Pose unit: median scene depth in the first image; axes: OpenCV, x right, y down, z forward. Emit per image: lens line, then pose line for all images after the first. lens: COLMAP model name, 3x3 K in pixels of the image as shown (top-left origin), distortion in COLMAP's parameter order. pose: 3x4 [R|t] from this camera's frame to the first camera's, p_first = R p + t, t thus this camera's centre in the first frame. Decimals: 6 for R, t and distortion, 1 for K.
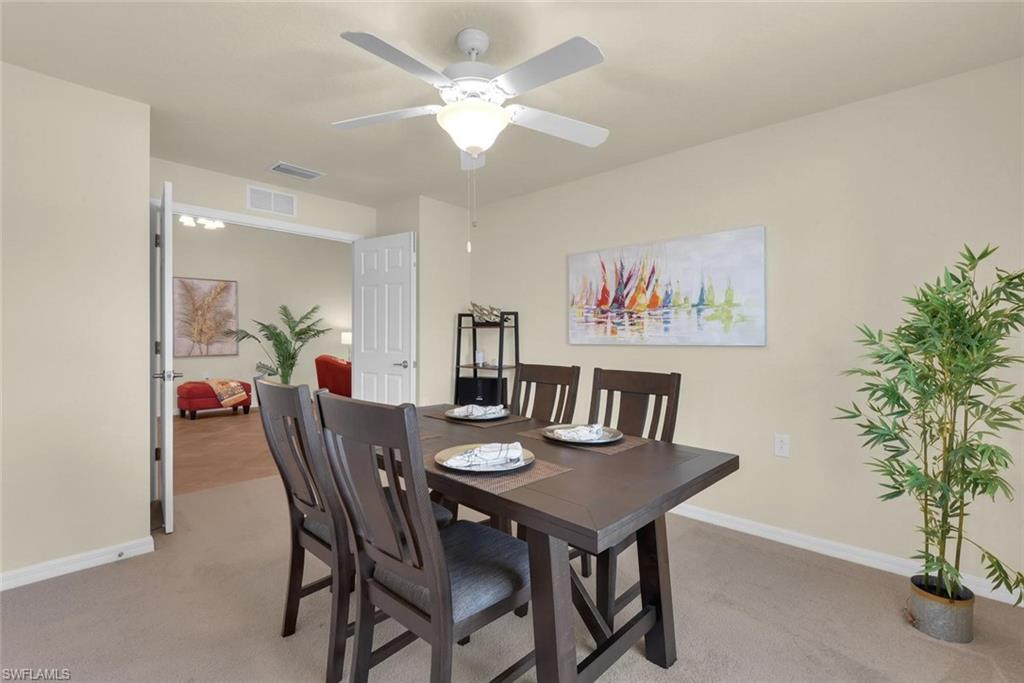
lens RADIAL K [[461.5, 0, 512.3], [0, 461.5, 337.9], [0, 0, 1]] dist [-0.025683, 0.000212]
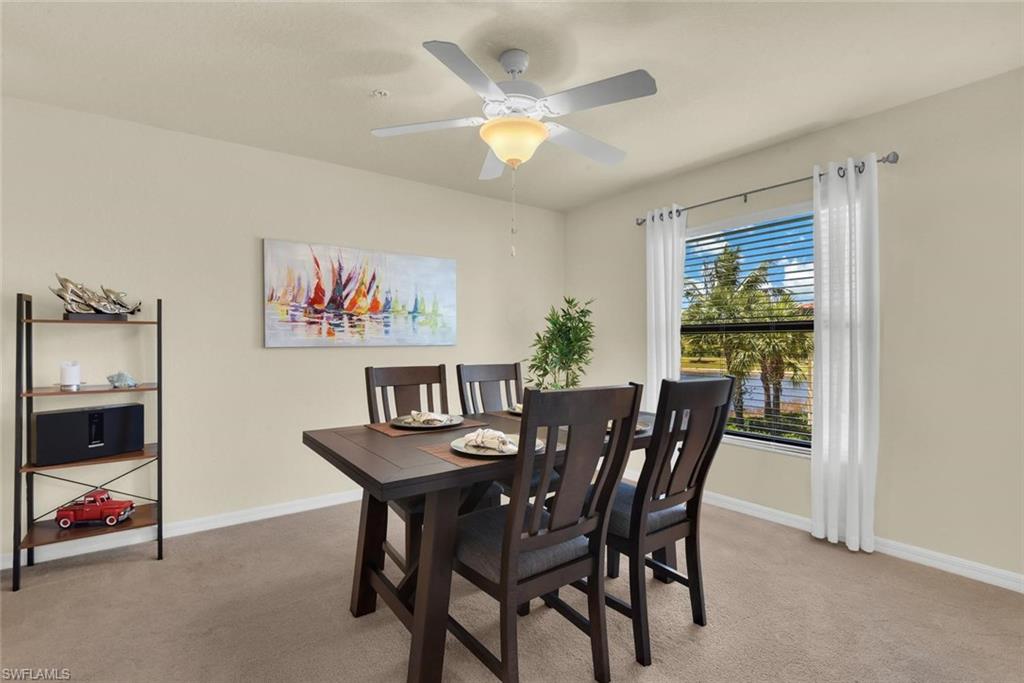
lens RADIAL K [[461.5, 0, 512.3], [0, 461.5, 337.9], [0, 0, 1]] dist [-0.025683, 0.000212]
pose [[0.172571, 0.007495, 0.984969, -0.670049], [0.004489, 0.999955, -0.008395, 0.006106], [-0.984987, 0.005871, 0.172529, 0.476942]]
